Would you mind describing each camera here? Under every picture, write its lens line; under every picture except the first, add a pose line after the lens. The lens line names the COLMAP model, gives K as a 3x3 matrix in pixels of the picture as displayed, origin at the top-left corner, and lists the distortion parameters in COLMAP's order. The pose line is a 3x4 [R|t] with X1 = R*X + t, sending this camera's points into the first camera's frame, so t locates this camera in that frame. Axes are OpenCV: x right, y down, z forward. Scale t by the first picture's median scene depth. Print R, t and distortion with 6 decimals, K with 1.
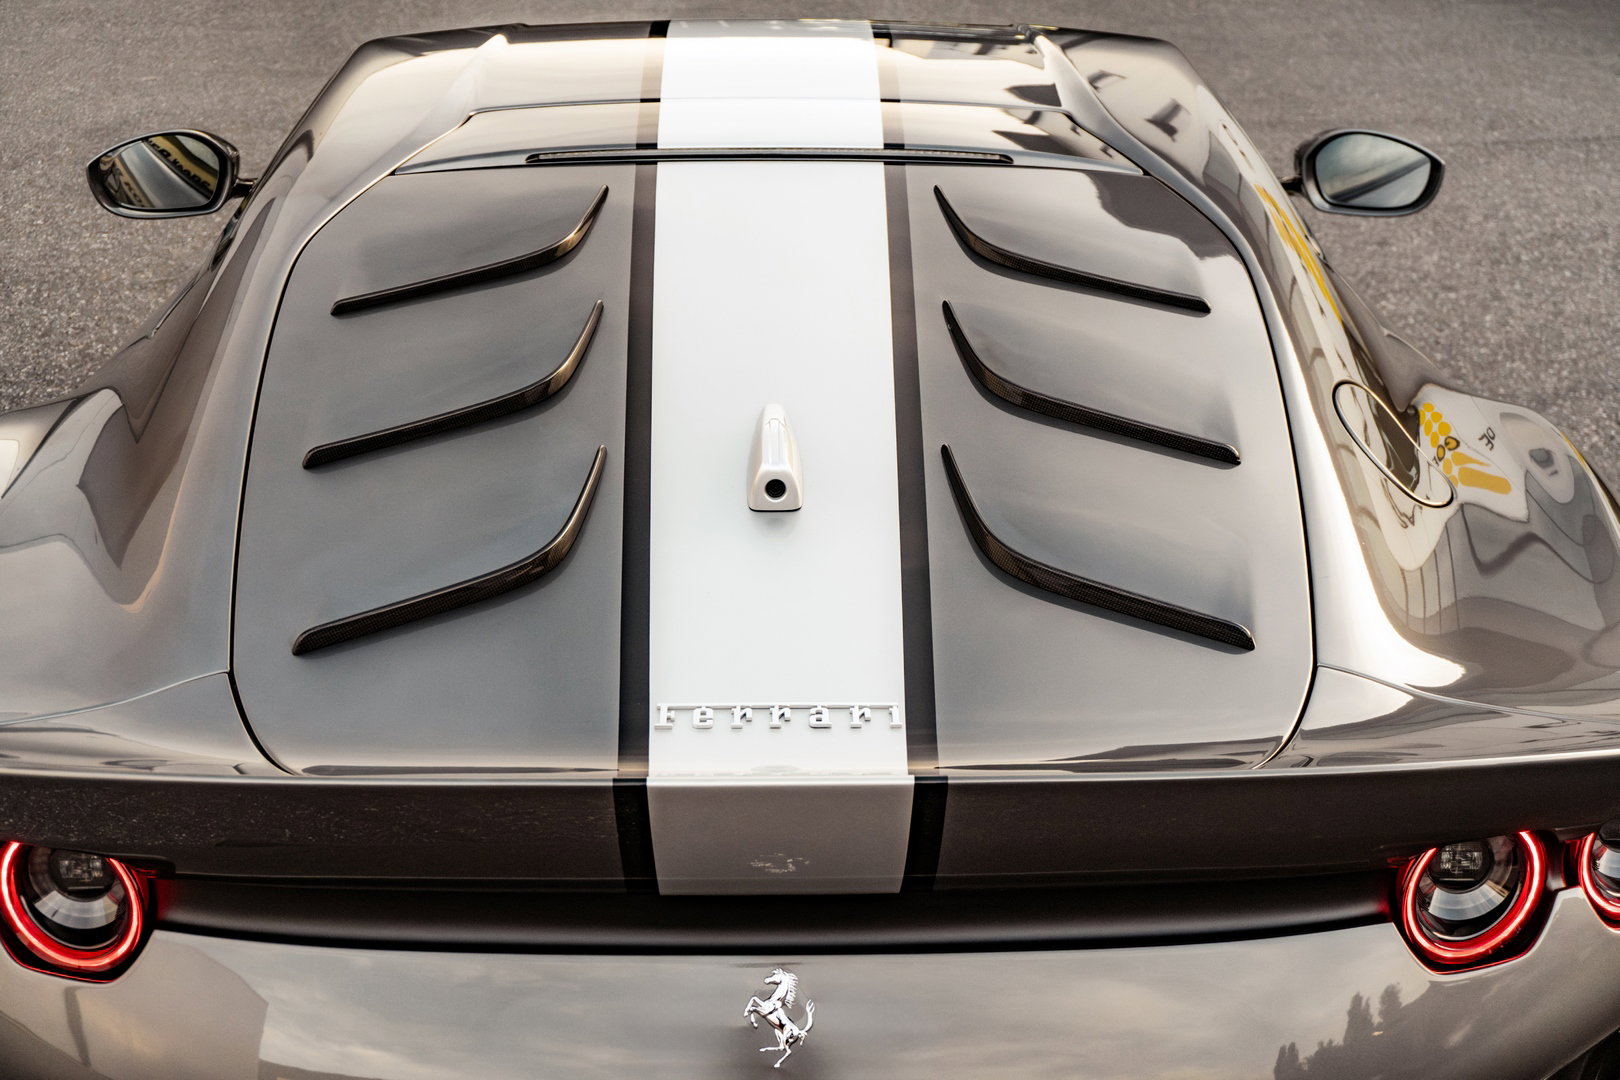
lens RADIAL K [[2610.6, 0, 810.0], [0, 2610.6, 540.0], [0, 0, 1]] dist [-0.007435, -0.046988]
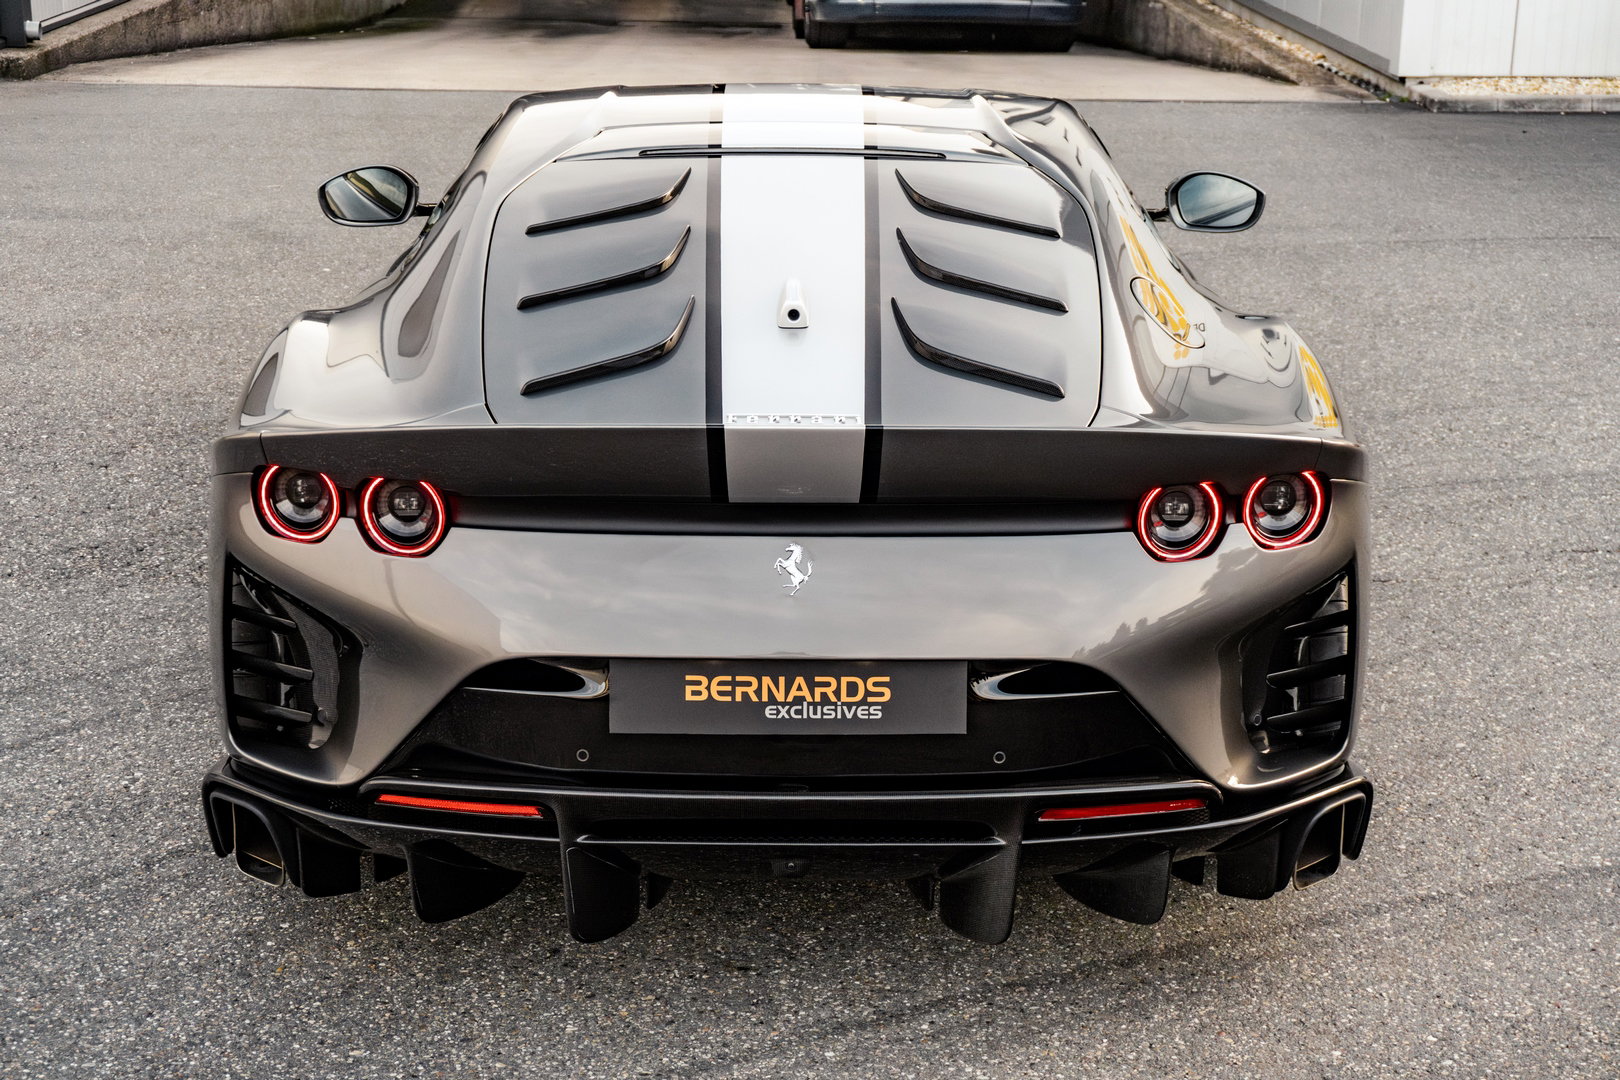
lens RADIAL K [[2610.6, 0, 810.0], [0, 2610.6, 540.0], [0, 0, 1]] dist [-0.007435, -0.046988]
pose [[0.999938, 0.007129, -0.008583, 0.007729], [-0.007670, 0.997872, -0.064745, 0.138446], [0.008103, 0.064807, 0.997865, -0.412979]]
